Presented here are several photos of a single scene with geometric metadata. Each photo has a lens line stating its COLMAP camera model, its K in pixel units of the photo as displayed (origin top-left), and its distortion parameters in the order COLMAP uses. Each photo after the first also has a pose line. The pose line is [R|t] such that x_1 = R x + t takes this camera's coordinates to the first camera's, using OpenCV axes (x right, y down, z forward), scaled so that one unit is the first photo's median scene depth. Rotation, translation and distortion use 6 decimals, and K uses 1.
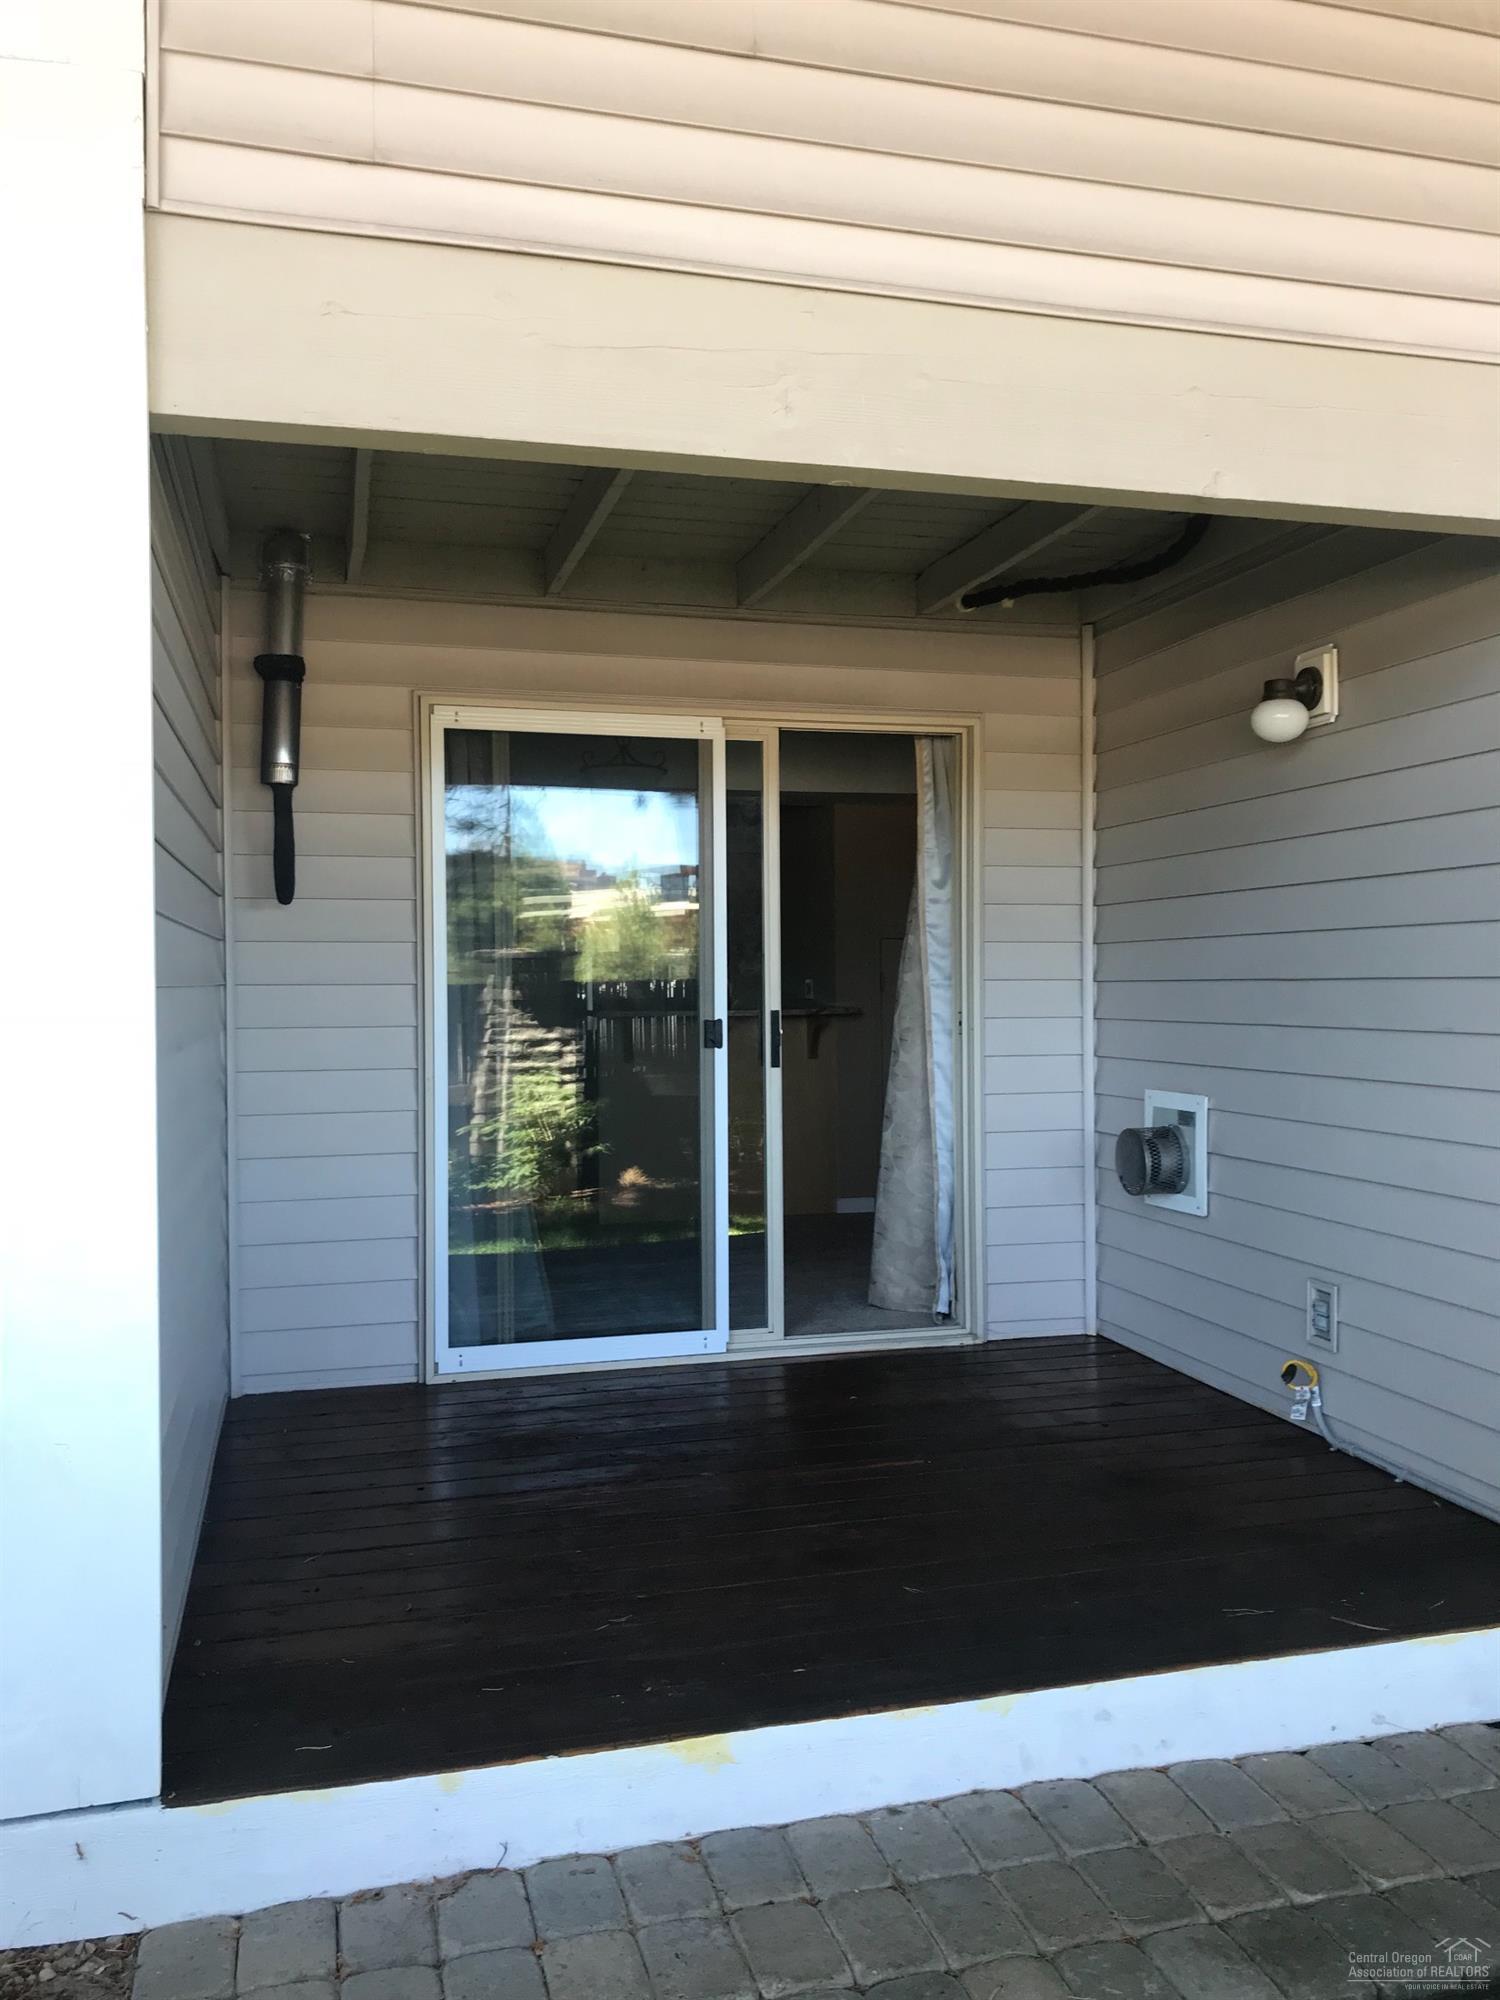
lens RADIAL K [[1625.0, 0, 750.0], [0, 1625.0, 1000.0], [0, 0, 1]] dist [0.007866, 0.006320]
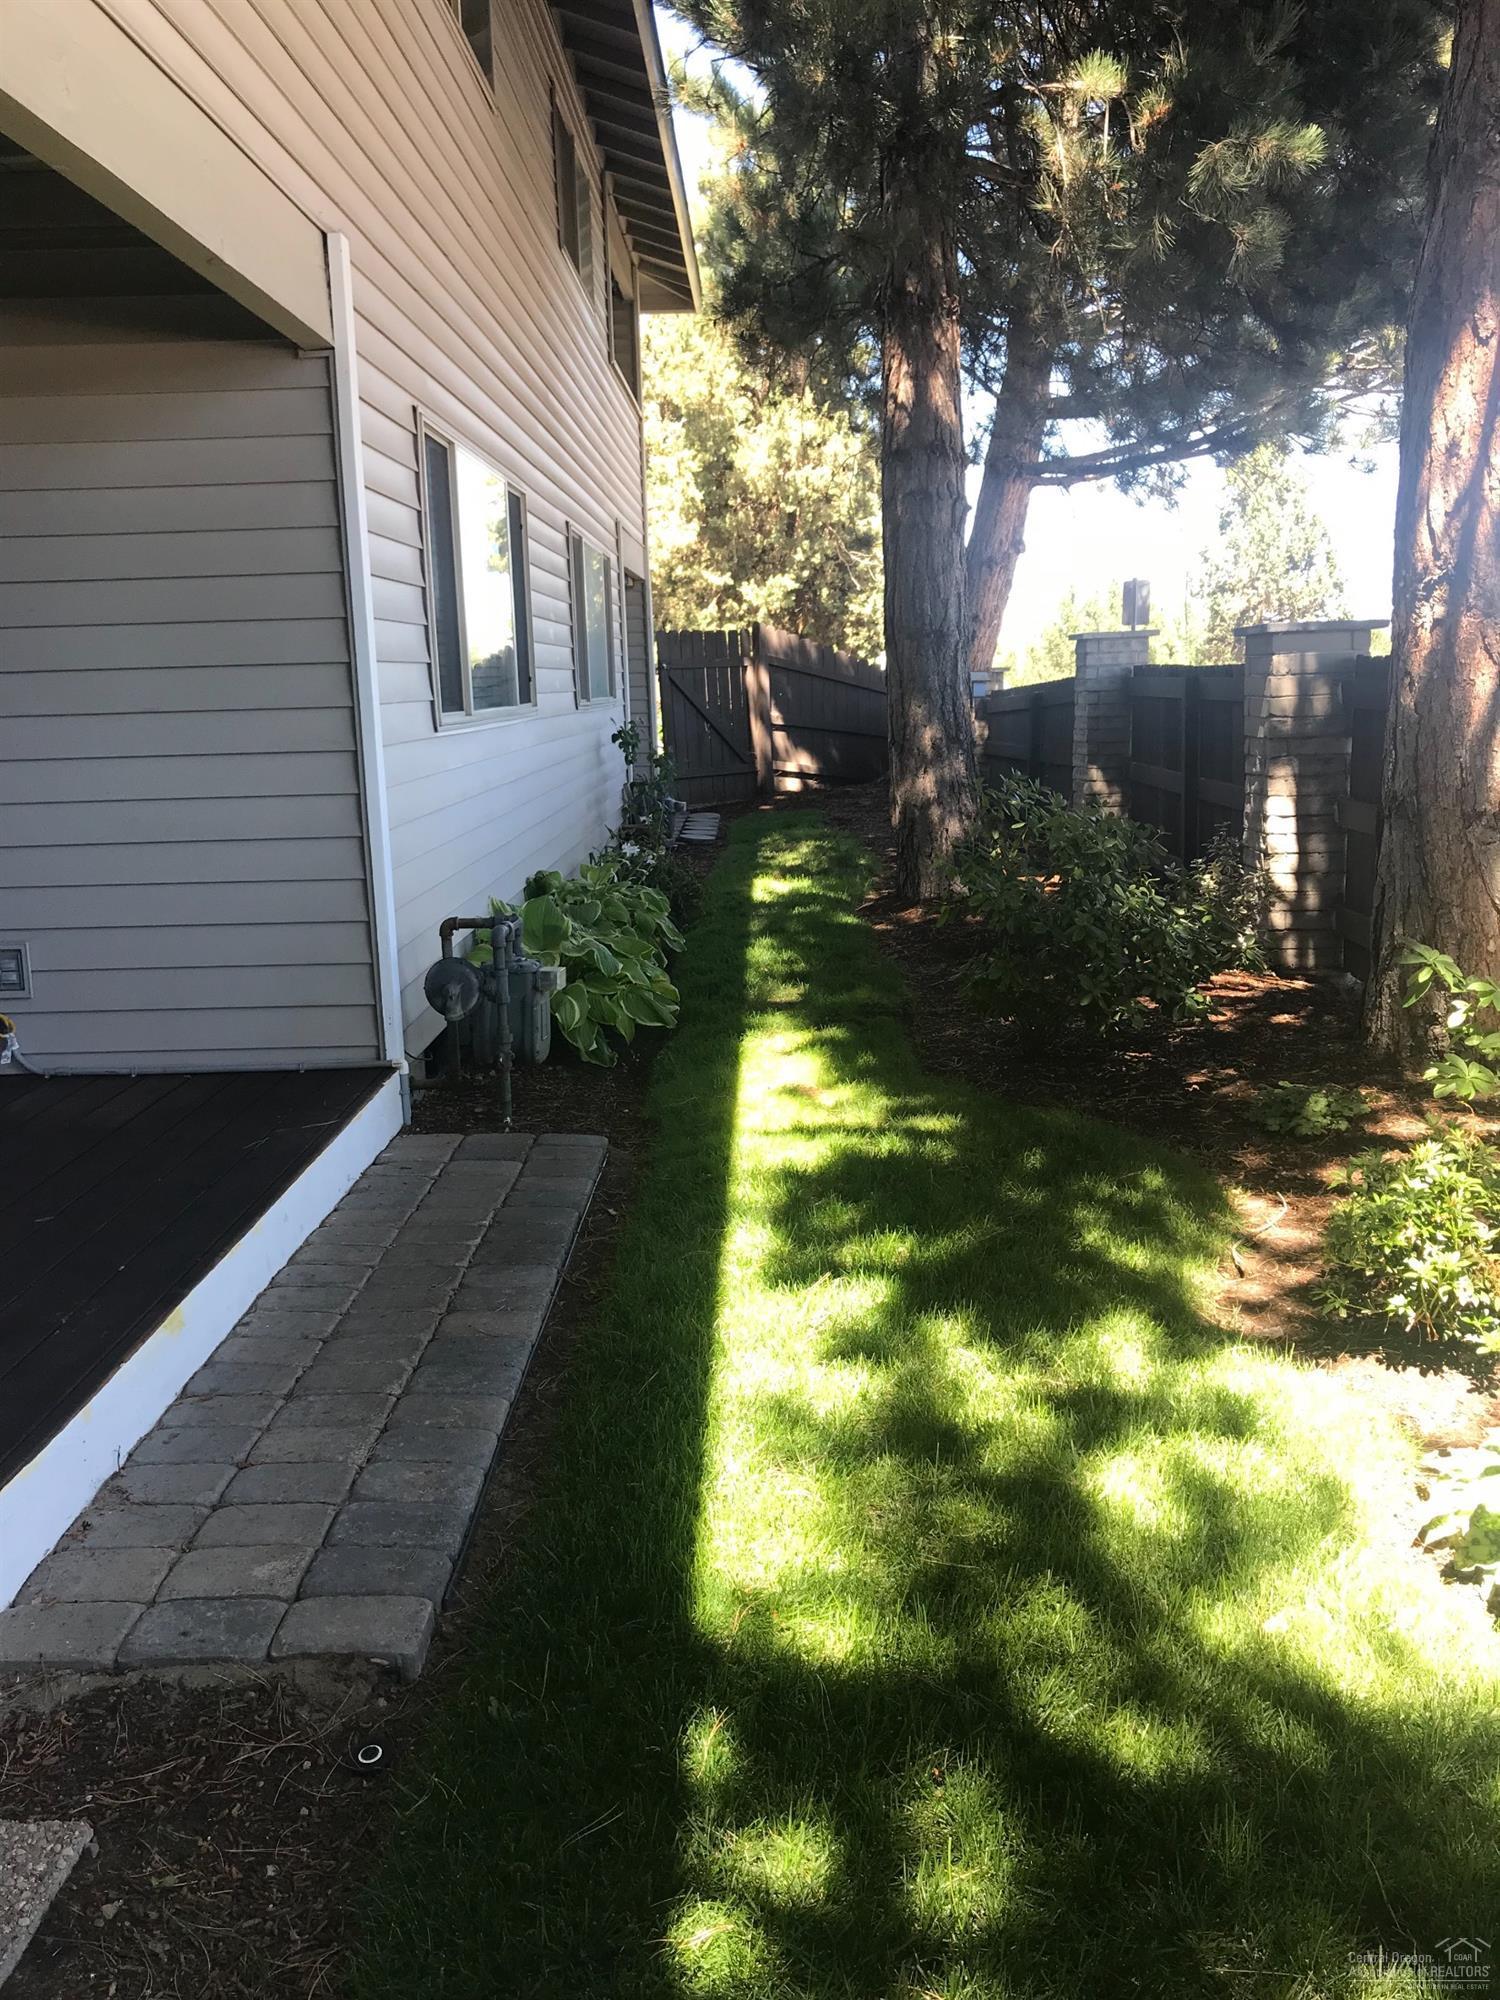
lens RADIAL K [[1625.0, 0, 750.0], [0, 1625.0, 1000.0], [0, 0, 1]] dist [0.007866, 0.006320]
pose [[0.285305, -0.184767, 0.940459, -0.955615], [0.035969, 0.982615, 0.182137, 0.038686], [-0.957762, -0.018137, 0.286991, 0.275982]]
